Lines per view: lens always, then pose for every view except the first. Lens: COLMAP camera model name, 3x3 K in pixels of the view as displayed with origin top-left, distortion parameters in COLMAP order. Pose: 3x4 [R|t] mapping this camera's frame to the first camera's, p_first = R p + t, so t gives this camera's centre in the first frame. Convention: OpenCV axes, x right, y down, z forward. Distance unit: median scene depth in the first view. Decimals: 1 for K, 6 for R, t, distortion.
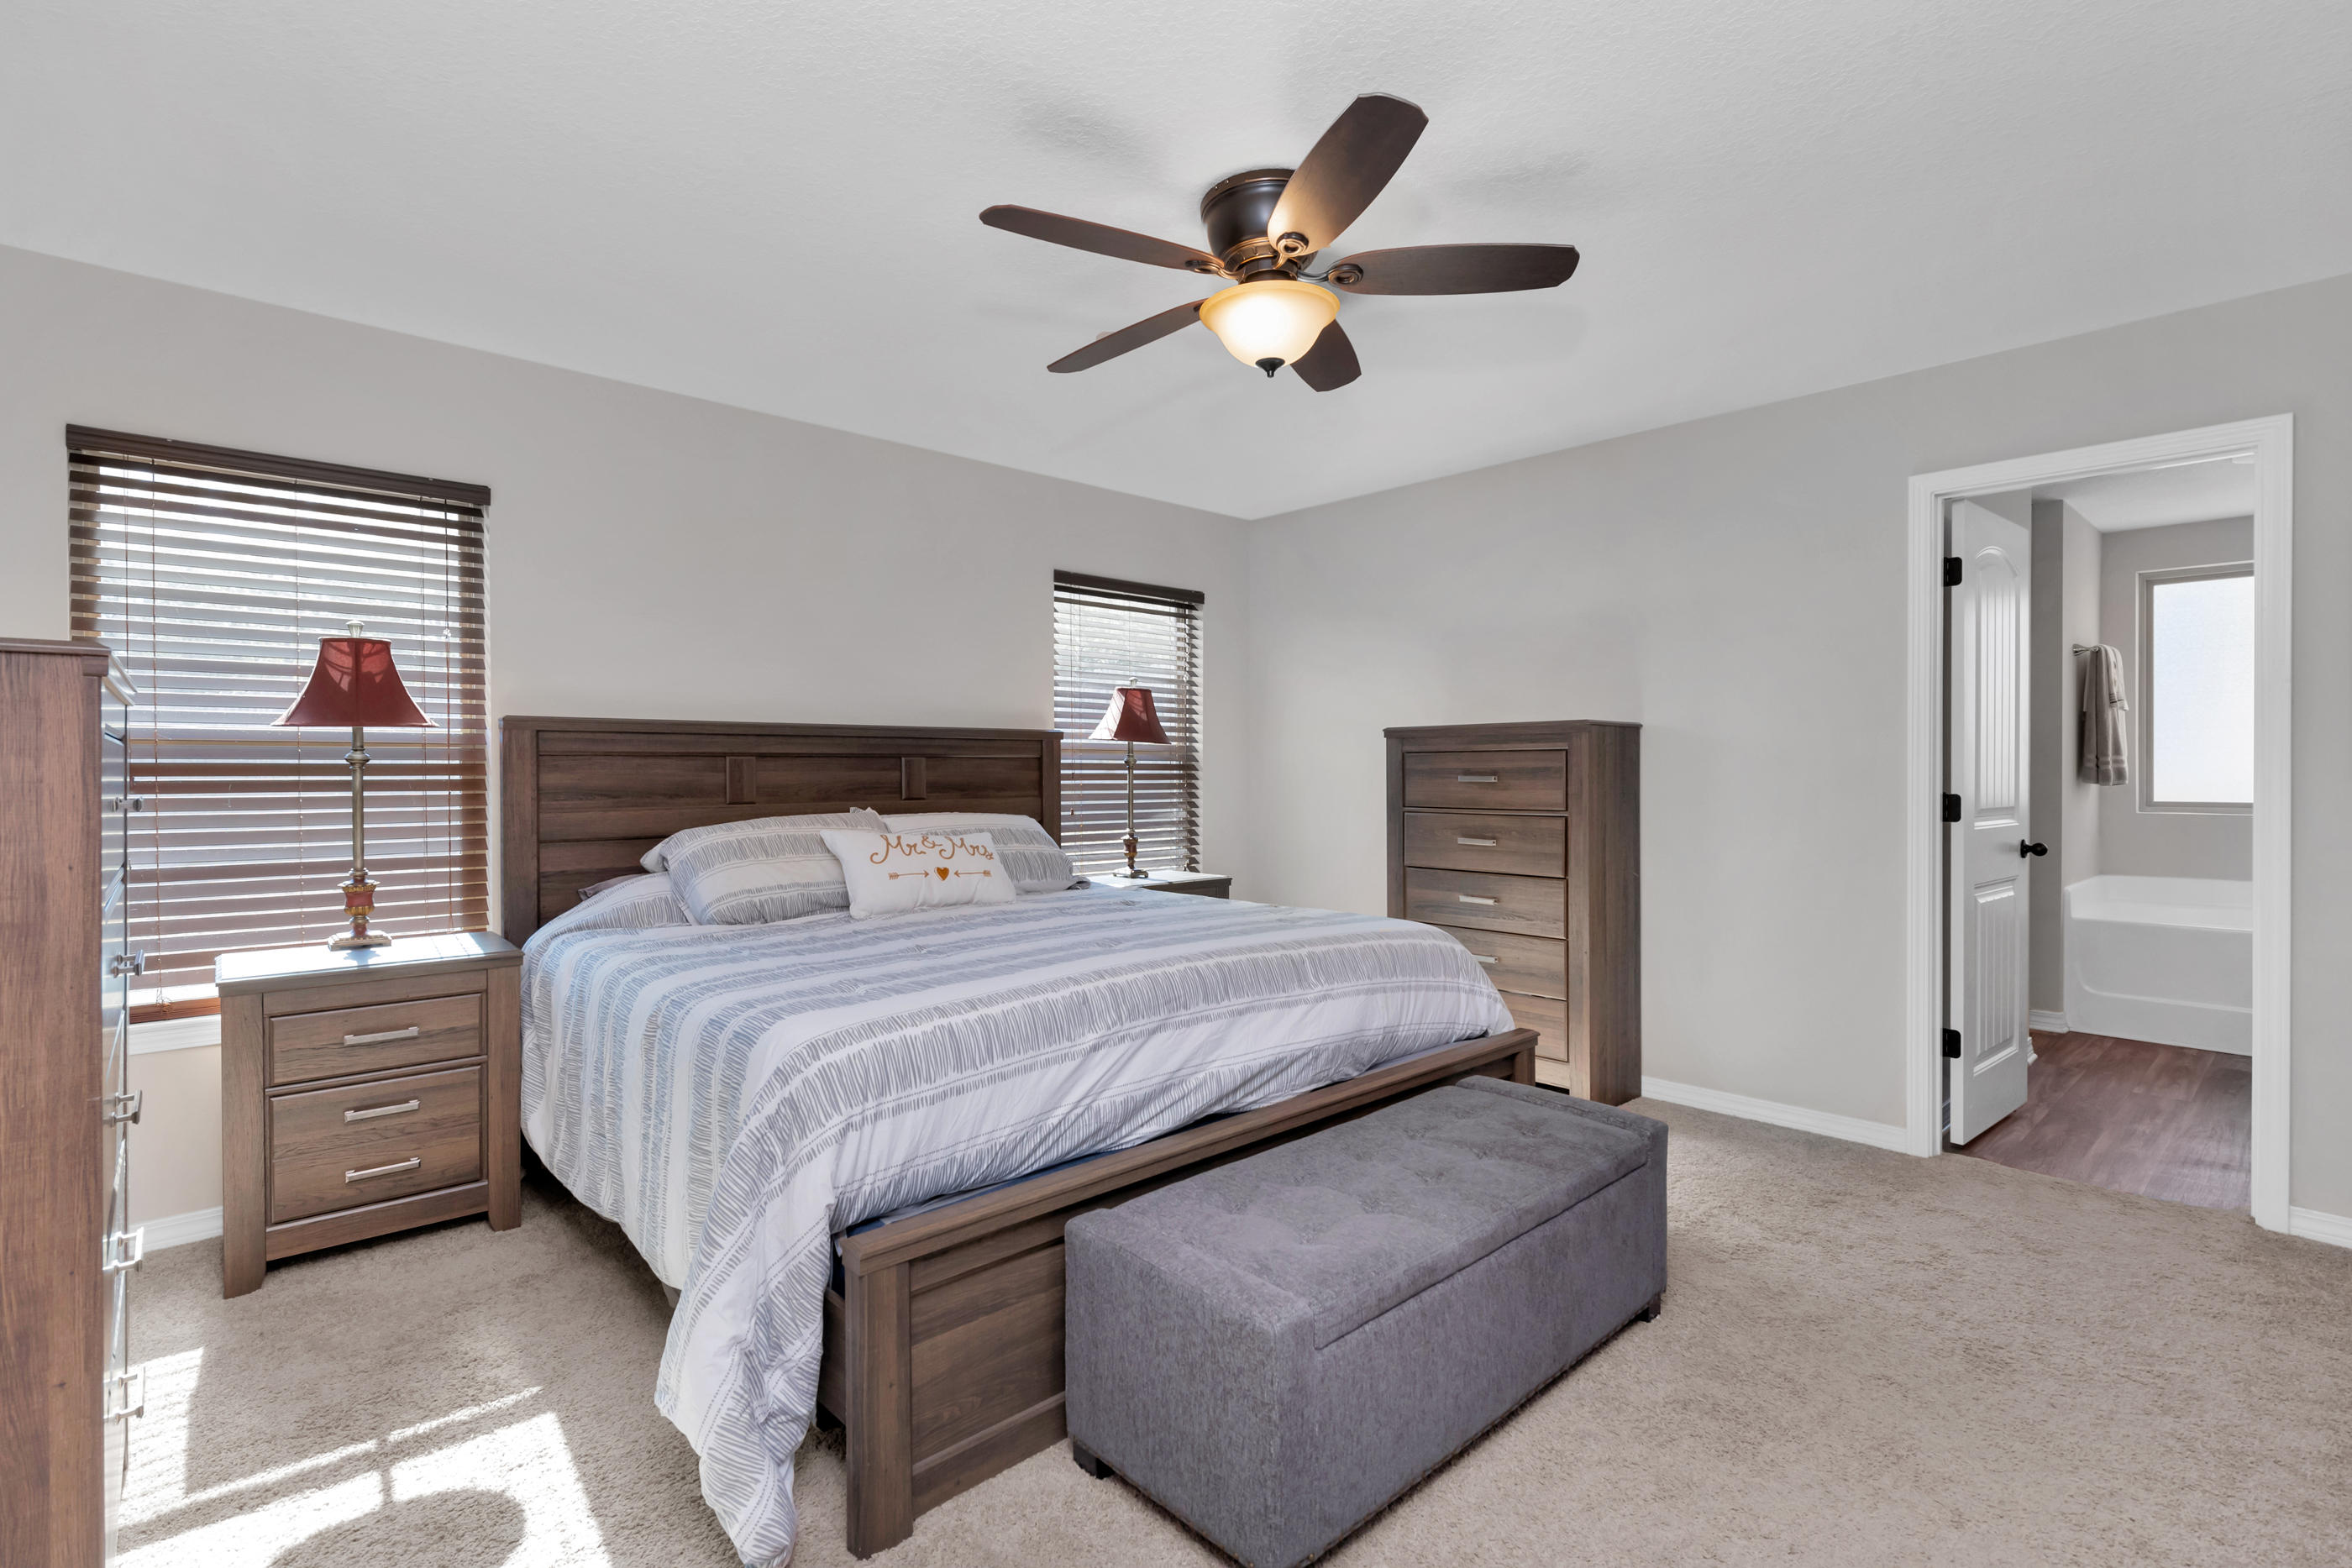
lens RADIAL K [[1095.8, 0, 1184.6], [0, 1095.8, 786.1], [0, 0, 1]] dist [0.002442, 0.000254]
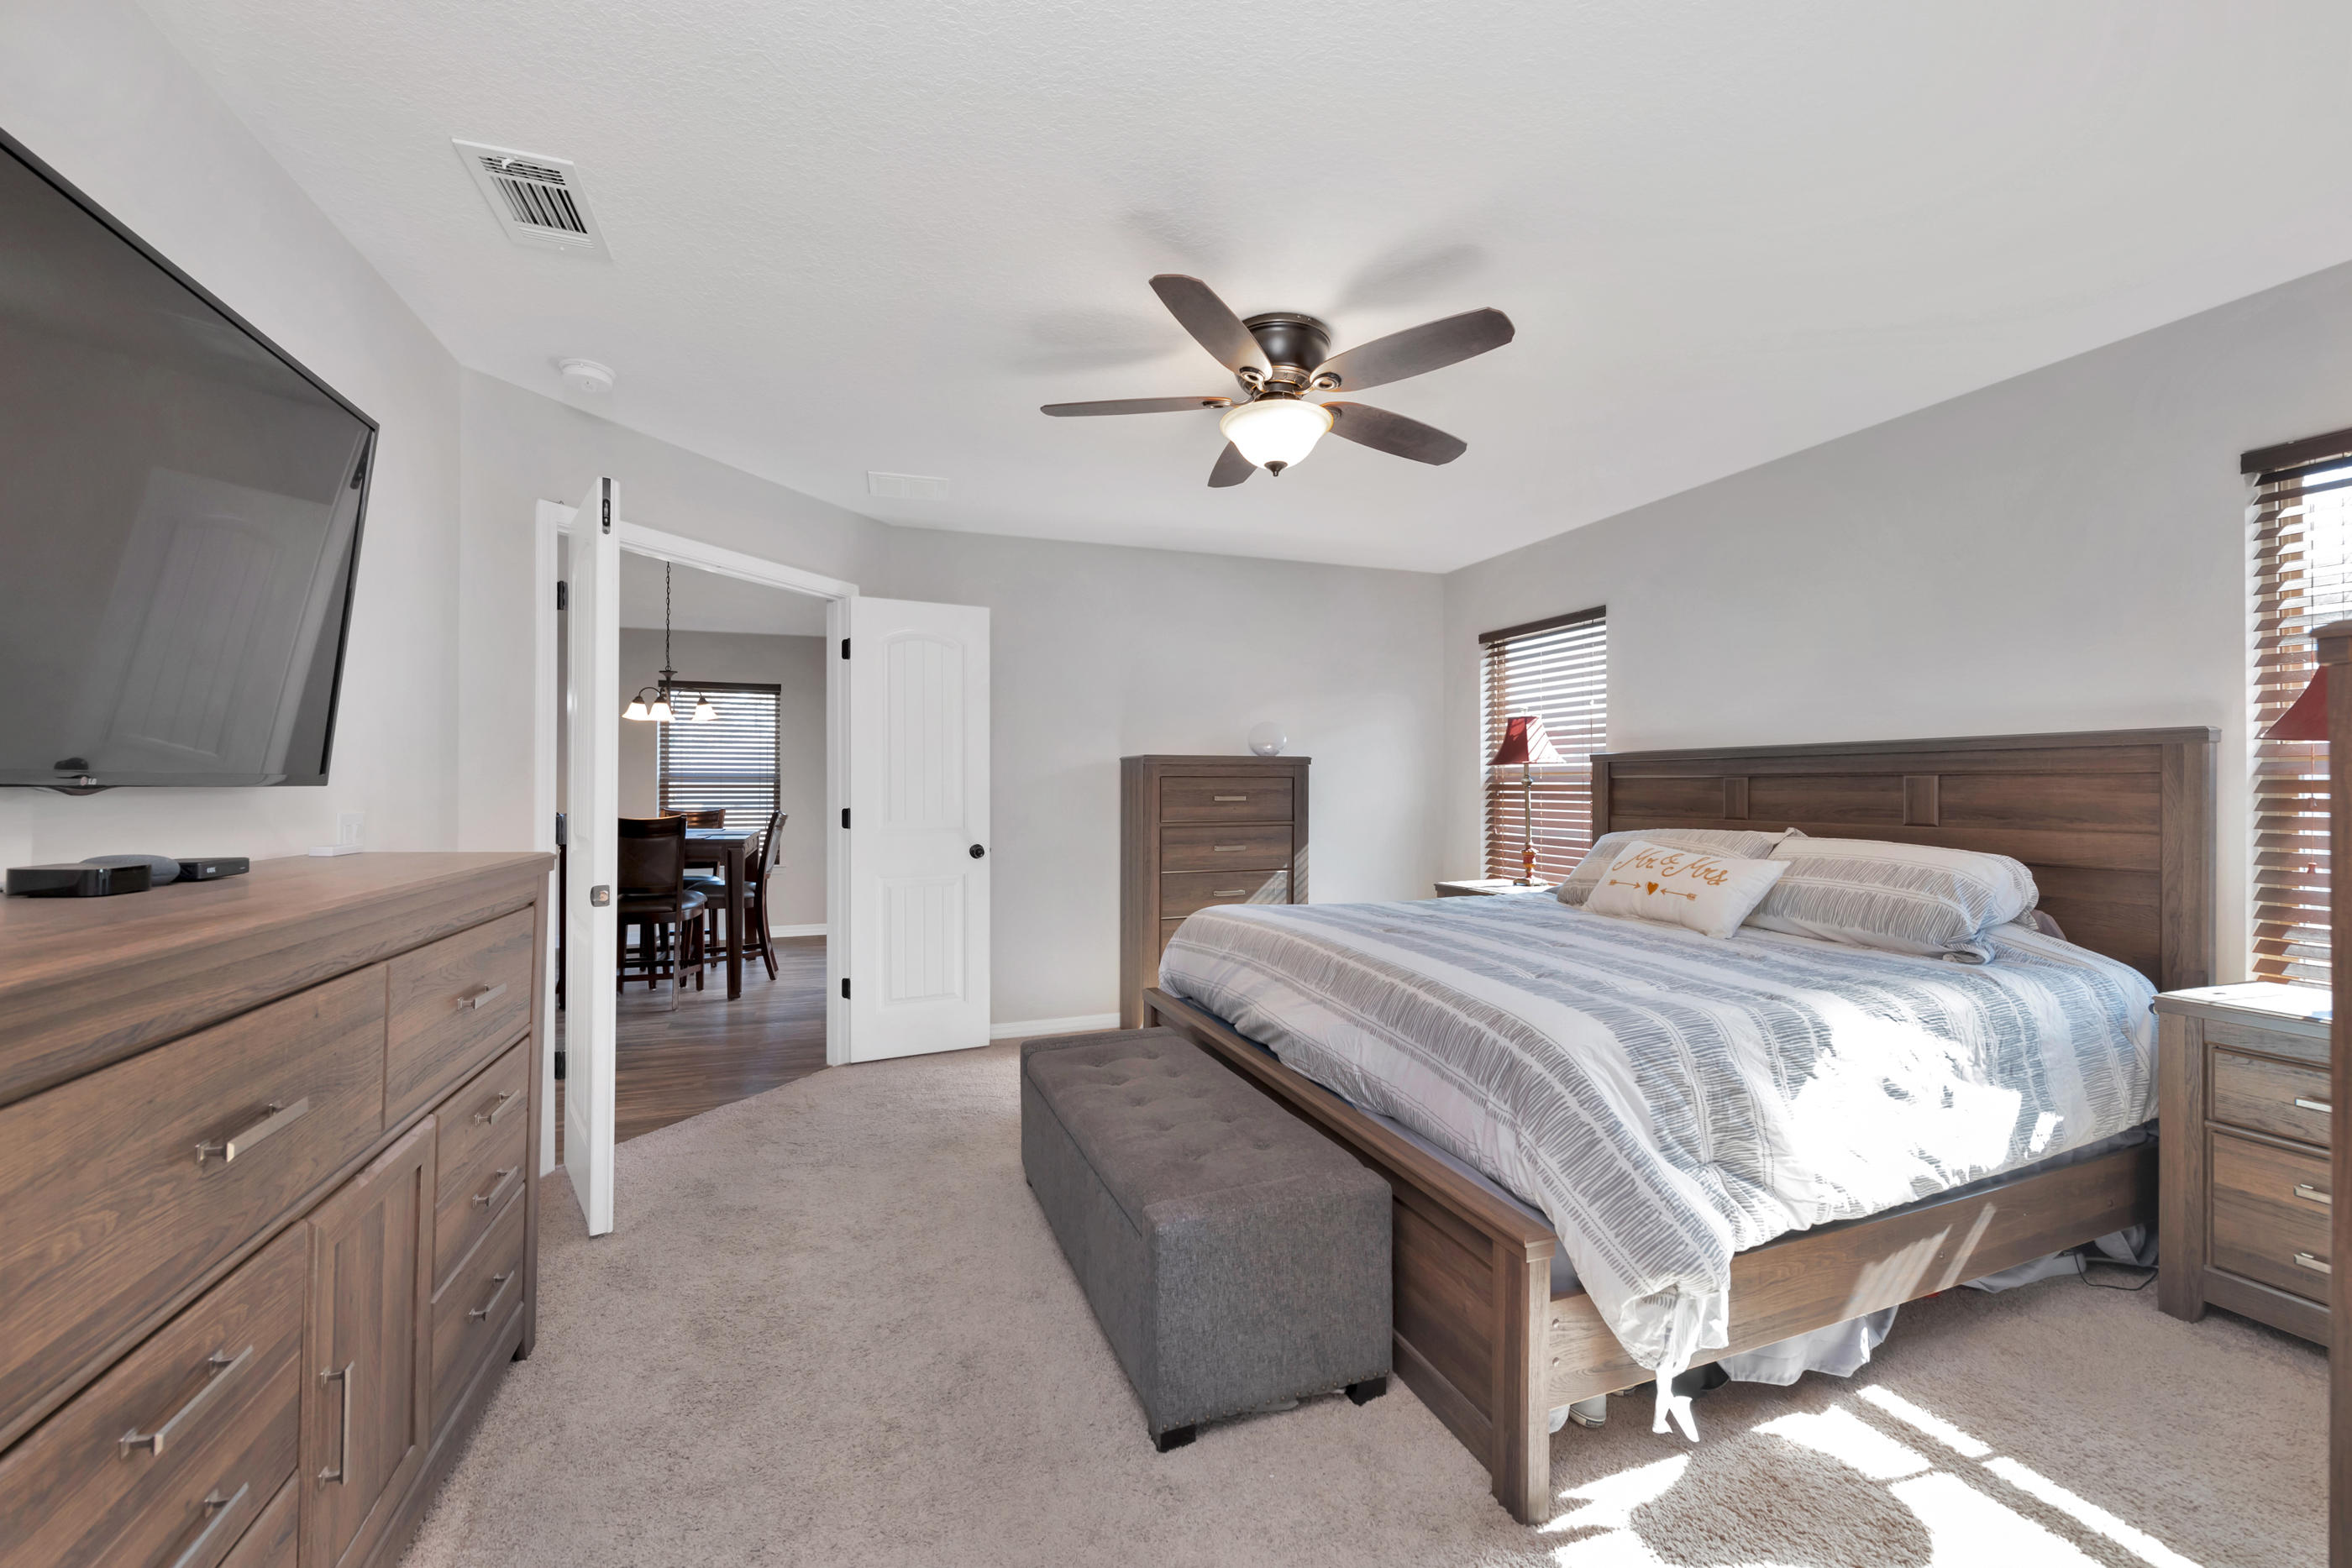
lens RADIAL K [[939.6, 0, 1185.0], [0, 939.6, 777.2], [0, 0, 1]] dist [-0.001444, -0.000030]
pose [[-0.398880, -0.004522, -0.916992, 0.790591], [-0.012633, 0.999920, 0.000564, -0.022708], [0.916916, 0.011810, -0.398905, 0.948063]]
